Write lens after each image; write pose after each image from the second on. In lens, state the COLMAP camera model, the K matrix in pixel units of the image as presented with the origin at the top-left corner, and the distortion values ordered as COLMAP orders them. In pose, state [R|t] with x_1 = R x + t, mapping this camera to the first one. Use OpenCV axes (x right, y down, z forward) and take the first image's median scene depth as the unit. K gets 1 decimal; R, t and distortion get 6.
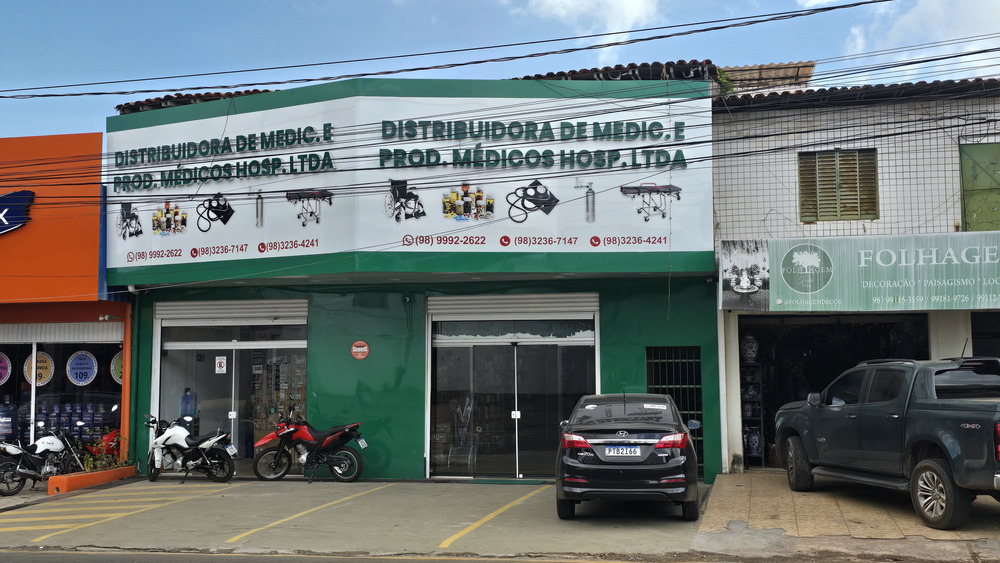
lens RADIAL K [[1039.0, 0, 484.5], [0, 1039.0, 288.5], [0, 0, 1]] dist [0.051118, 0.000000]
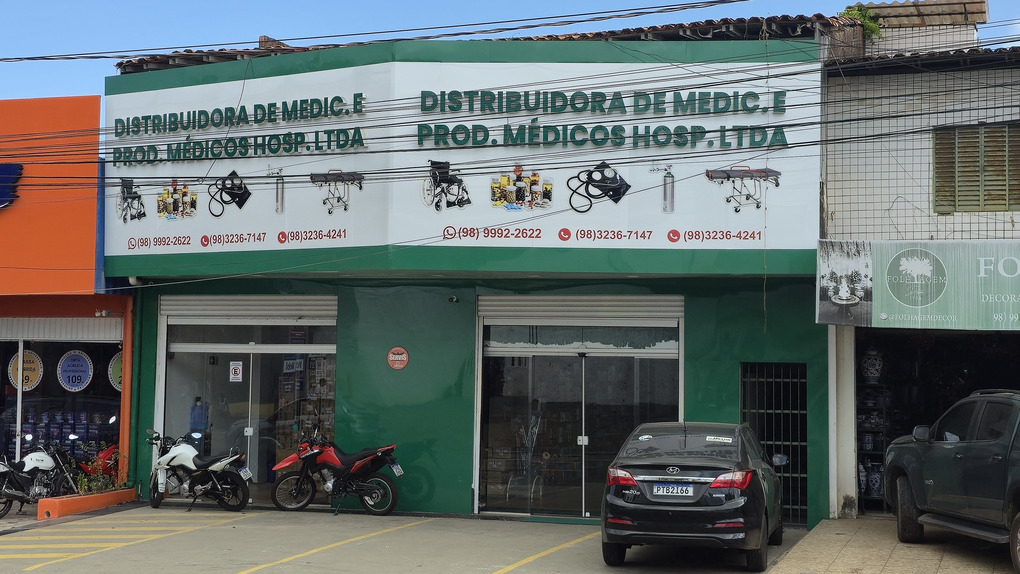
lens RADIAL K [[1480.8, 0, 487.3], [0, 1480.8, 273.9], [0, 0, 1]] dist [0.081174, 0.000000]
pose [[0.995550, 0.013263, -0.093298, 0.065390], [-0.011264, 0.999696, 0.021924, -0.037437], [0.093561, -0.020776, 0.995397, -0.186693]]
